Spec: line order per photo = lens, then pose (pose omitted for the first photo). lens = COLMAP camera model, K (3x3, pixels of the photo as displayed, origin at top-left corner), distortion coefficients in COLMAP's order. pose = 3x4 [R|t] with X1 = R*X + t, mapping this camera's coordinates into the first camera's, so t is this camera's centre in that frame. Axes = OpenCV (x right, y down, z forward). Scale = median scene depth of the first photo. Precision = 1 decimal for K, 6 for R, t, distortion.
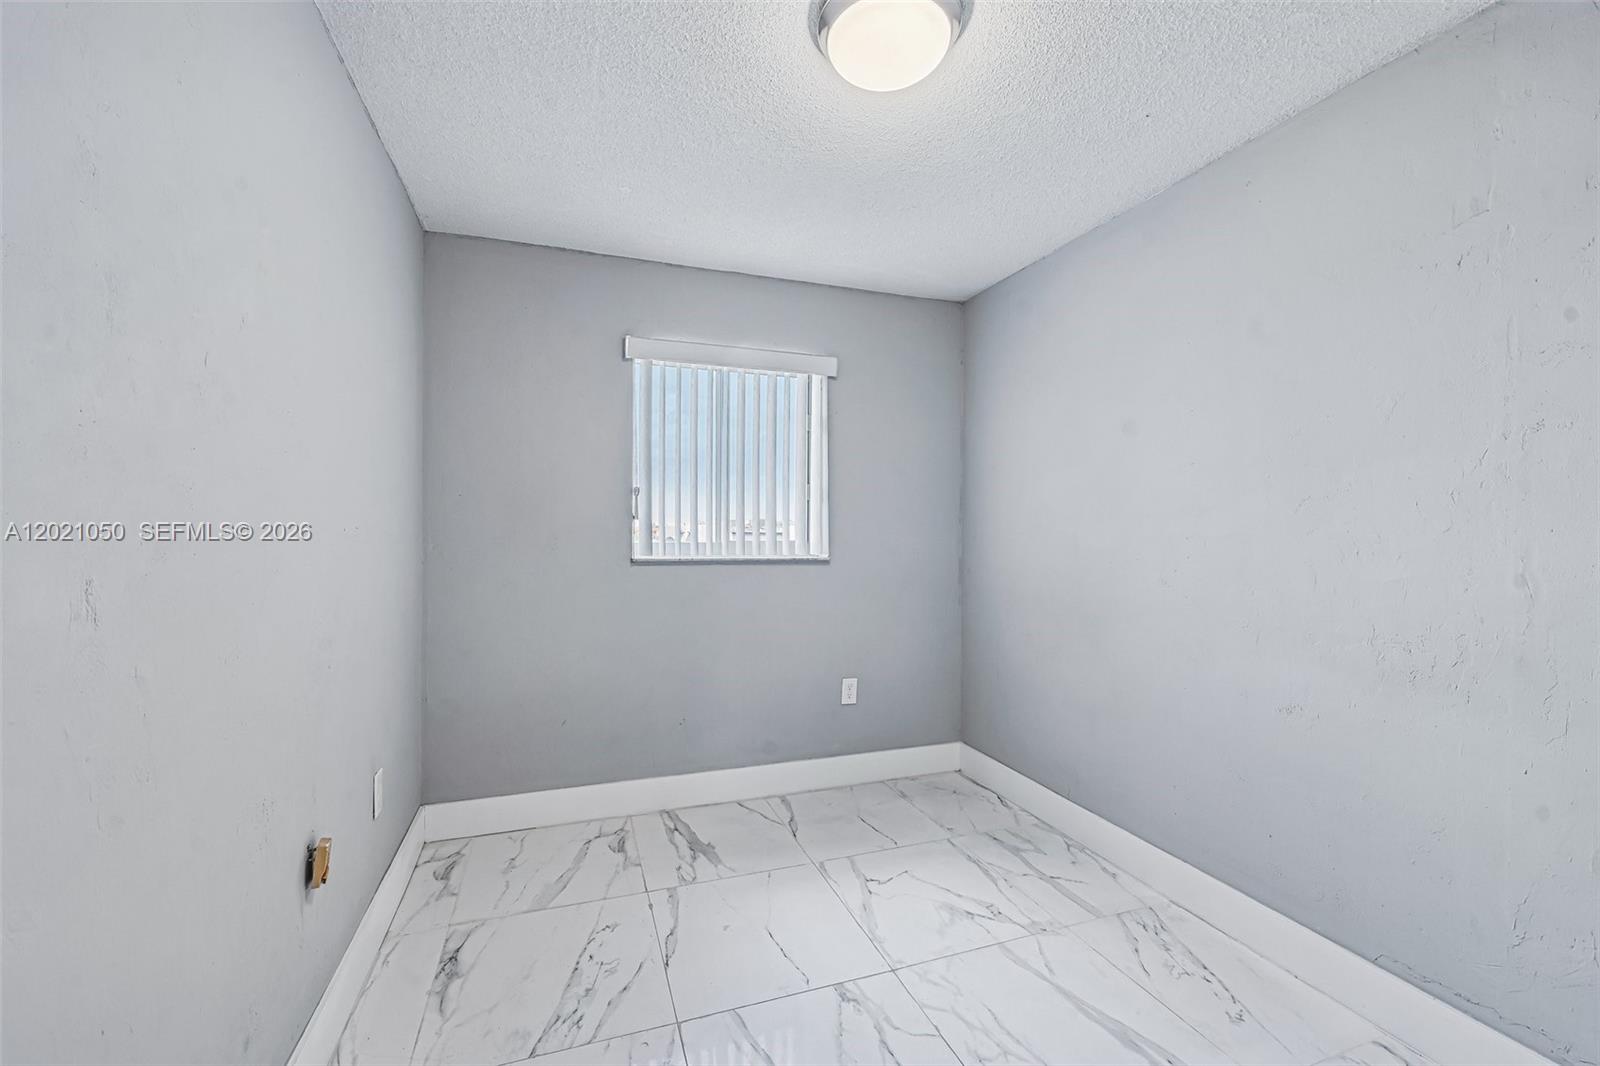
lens RADIAL K [[668.8, 0, 823.8], [0, 668.8, 531.1], [0, 0, 1]] dist [-0.003086, -0.000520]
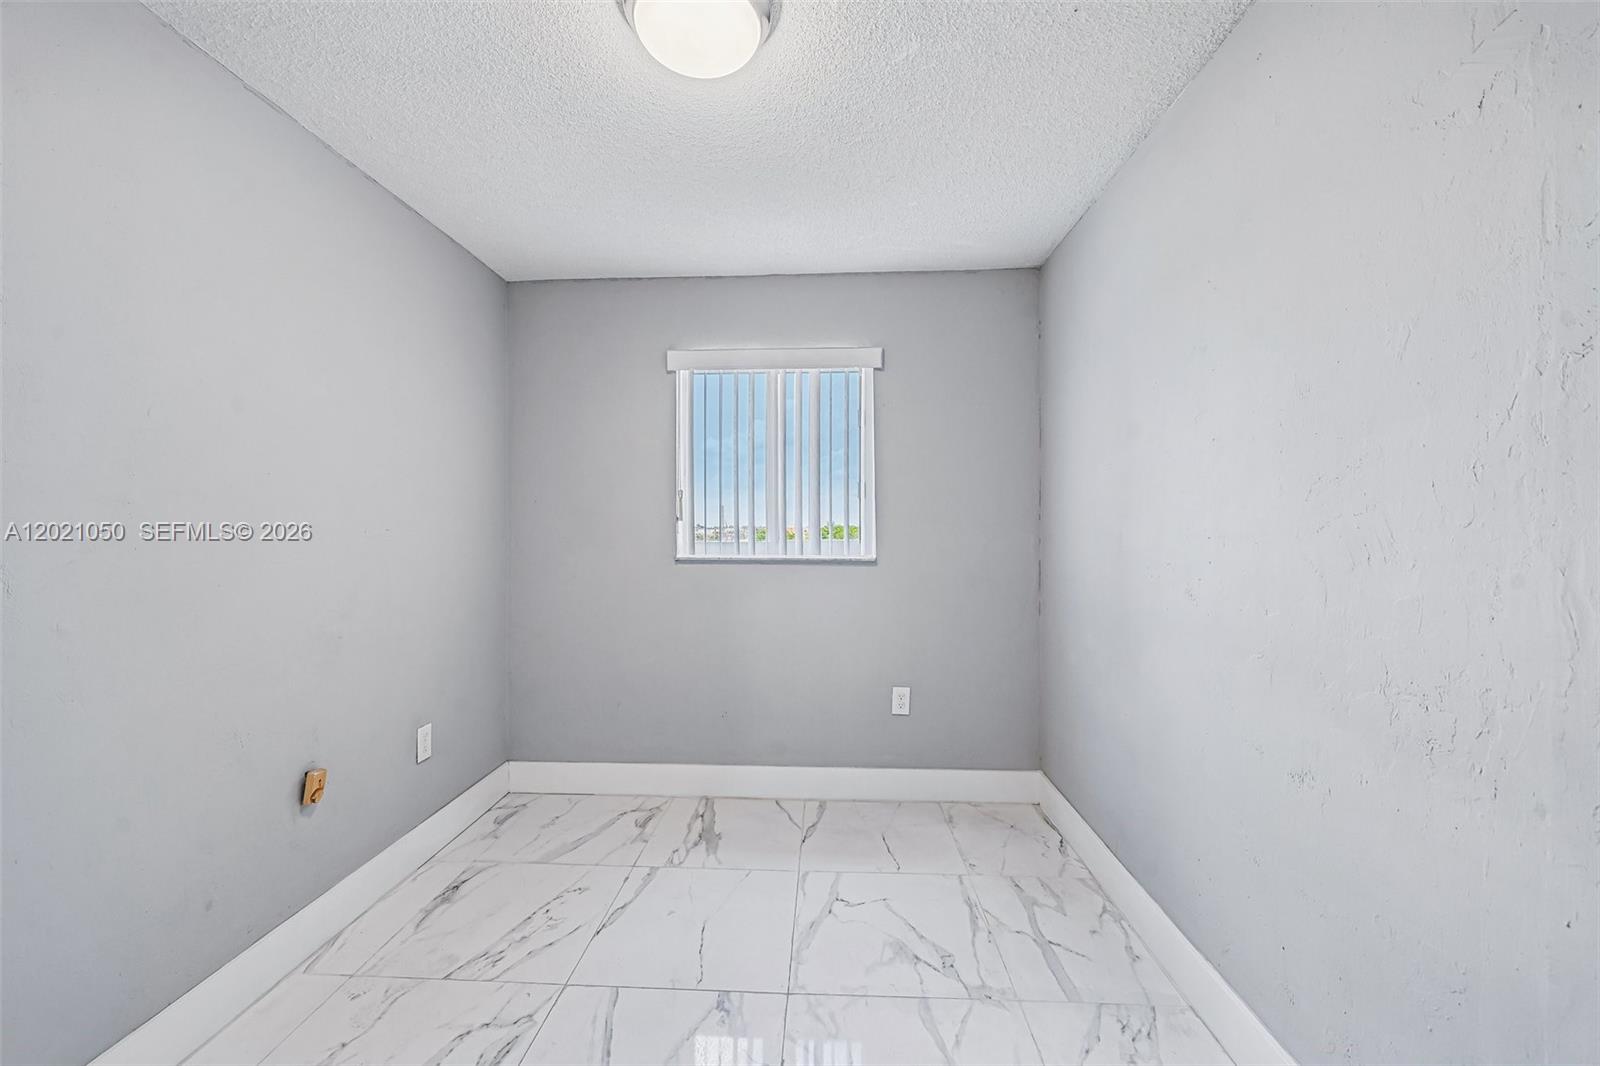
lens RADIAL K [[676.9, 0, 806.6], [0, 676.9, 532.0], [0, 0, 1]] dist [-0.000615, -0.003828]
pose [[0.918923, -0.004515, -0.394411, 0.425731], [0.004970, 0.999988, 0.000132, 0.002026], [0.394406, -0.002081, 0.918934, 0.108449]]
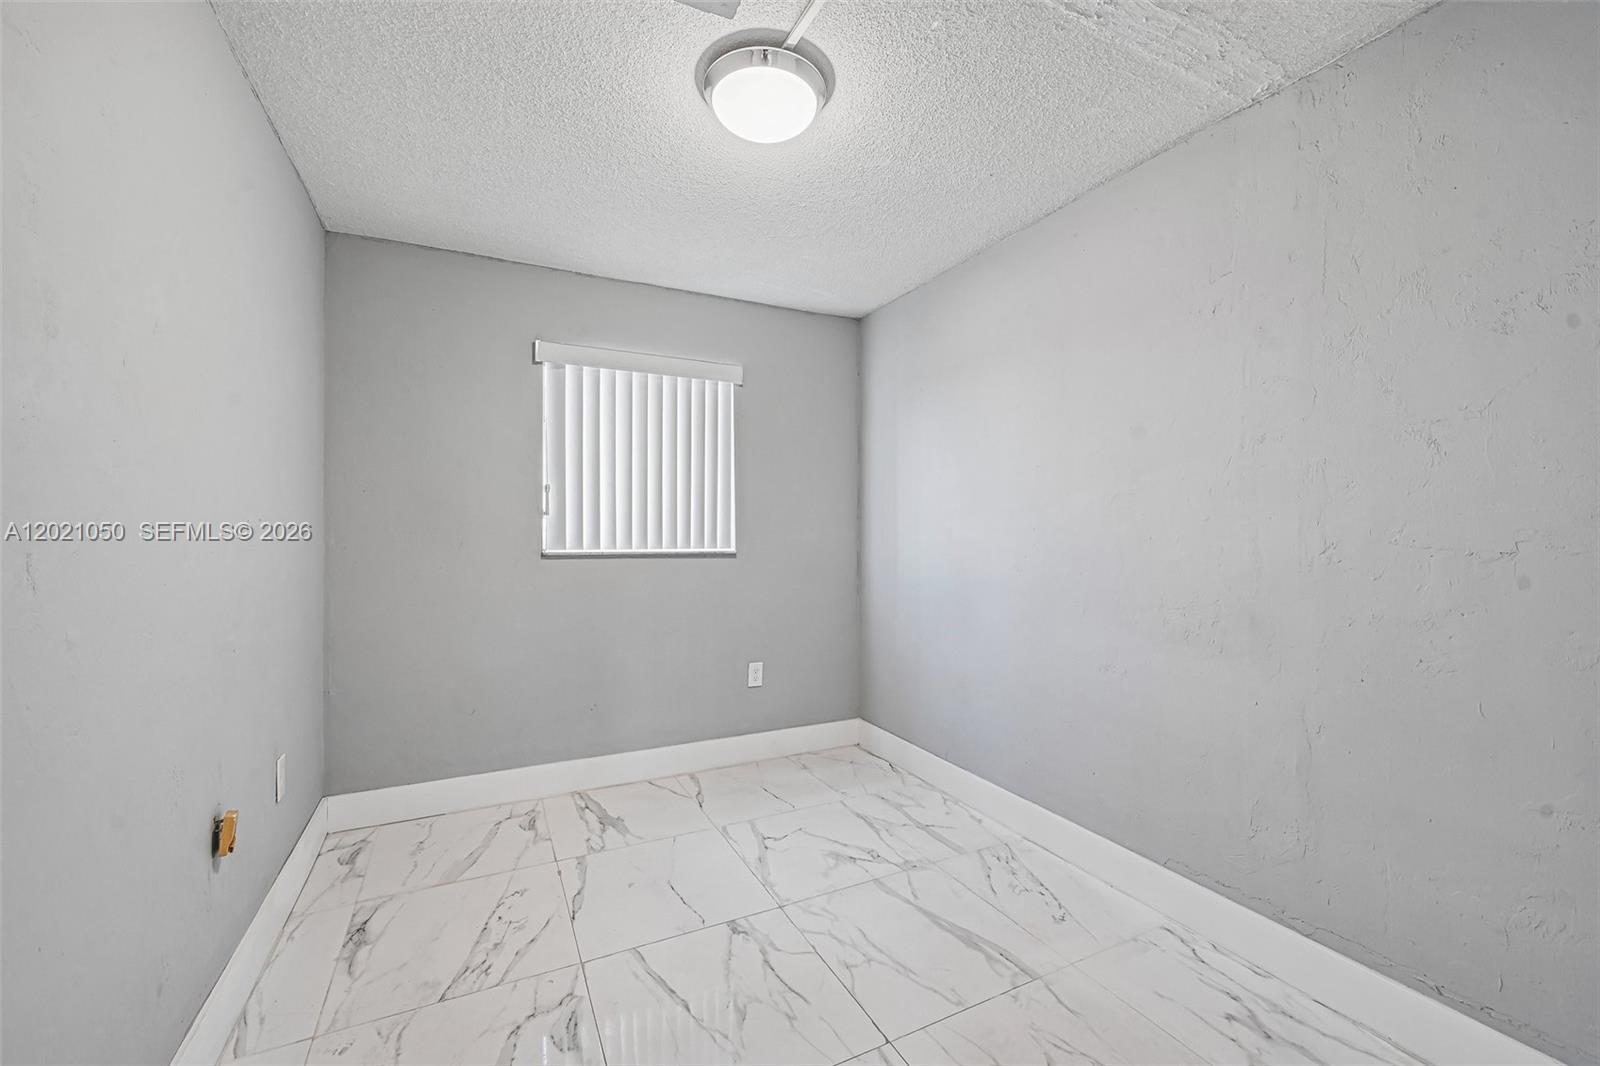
lens RADIAL K [[659.2, 0, 842.9], [0, 659.2, 530.3], [0, 0, 1]] dist [-0.003510, -0.000580]
pose [[0.990562, -0.003898, 0.137008, 0.048209], [0.004368, 0.999986, -0.003129, 0.014971], [-0.136994, 0.003698, 0.990565, -0.110182]]
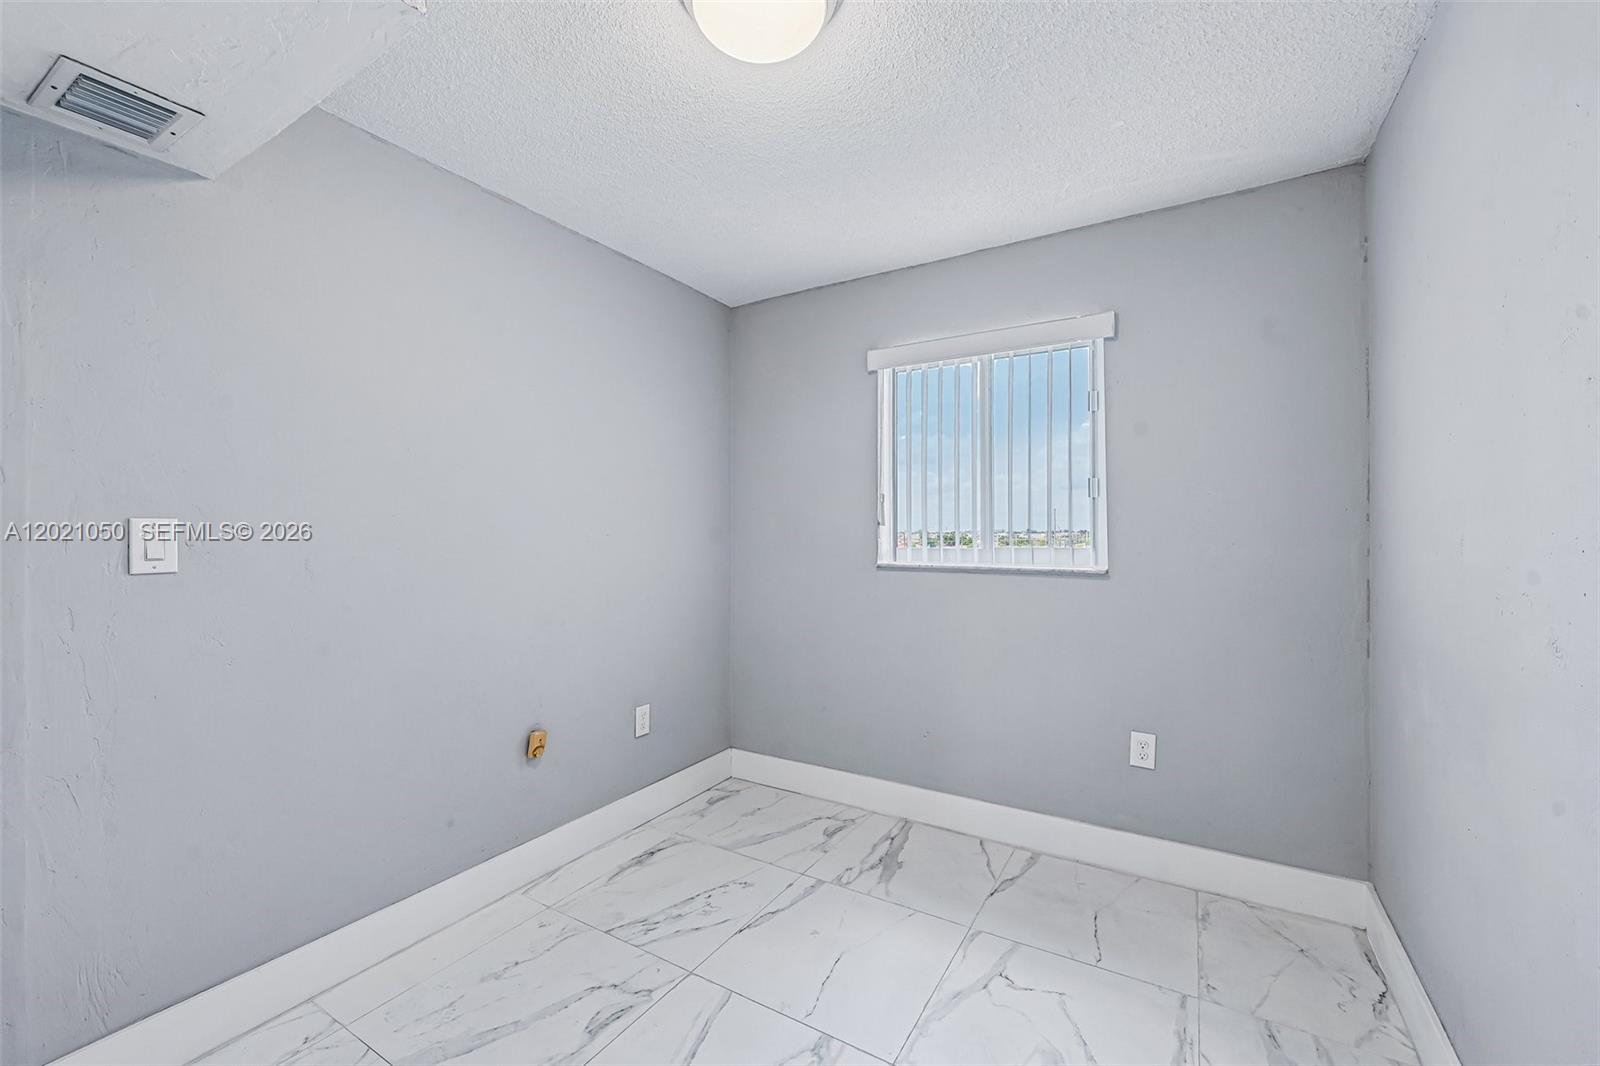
lens RADIAL K [[674.2, 0, 773.2], [0, 674.2, 531.4], [0, 0, 1]] dist [-0.004481, -0.000909]
pose [[0.598234, -0.008395, -0.801277, 0.576929], [0.001731, 0.999956, -0.009185, 0.001007], [0.801319, 0.004108, 0.598223, 0.315417]]
